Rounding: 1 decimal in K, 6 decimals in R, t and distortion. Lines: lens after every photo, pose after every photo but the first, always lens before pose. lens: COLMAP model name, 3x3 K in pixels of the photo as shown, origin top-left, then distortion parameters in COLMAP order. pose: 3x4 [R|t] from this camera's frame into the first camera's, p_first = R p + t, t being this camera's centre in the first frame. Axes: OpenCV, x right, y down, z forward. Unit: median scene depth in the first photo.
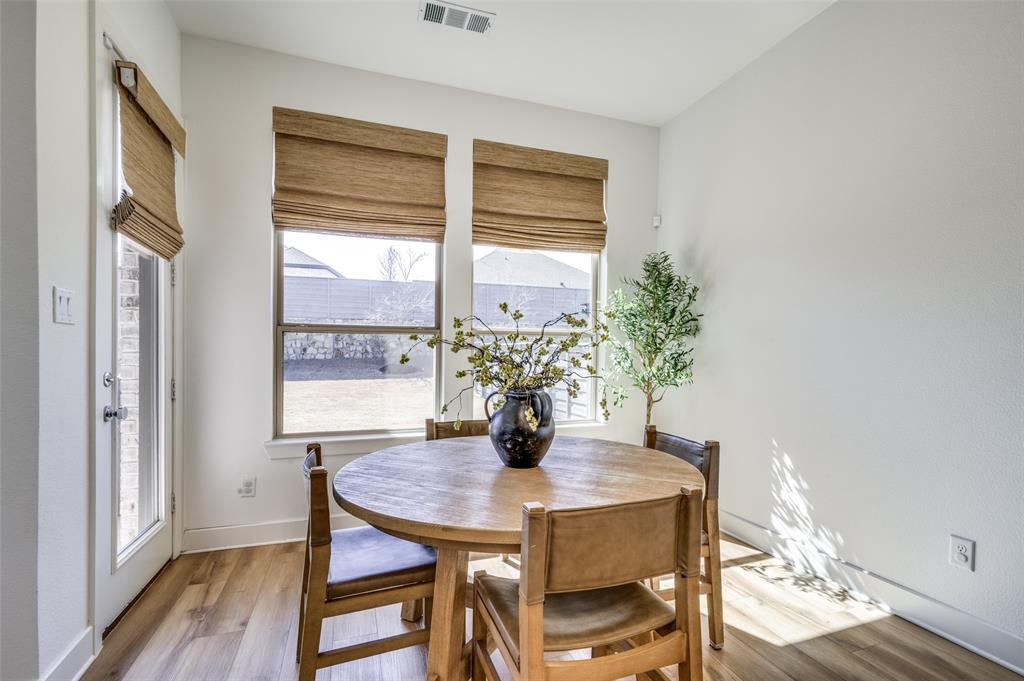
lens RADIAL K [[458.7, 0, 514.2], [0, 458.7, 352.2], [0, 0, 1]] dist [0.000106, -0.000034]
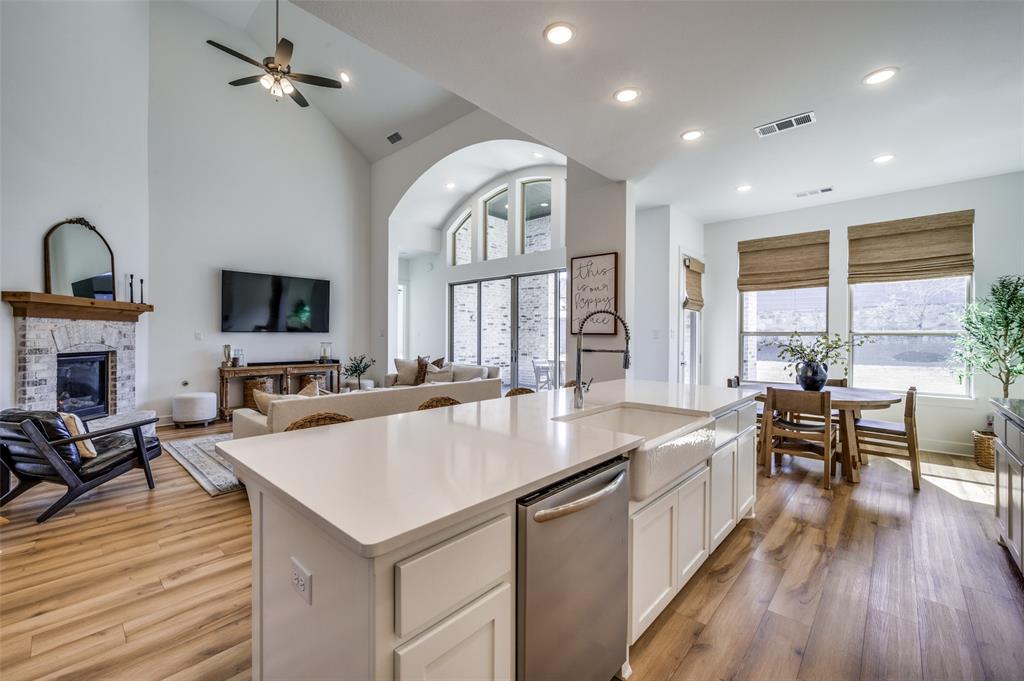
lens RADIAL K [[408.7, 0, 512.0], [0, 408.7, 340.5], [0, 0, 1]] dist [0.000514, 0.000079]
pose [[0.451553, 0.007828, -0.892210, 0.756882], [0.001116, 0.999956, 0.009338, -0.037422], [0.892243, -0.005212, 0.451525, -0.906320]]
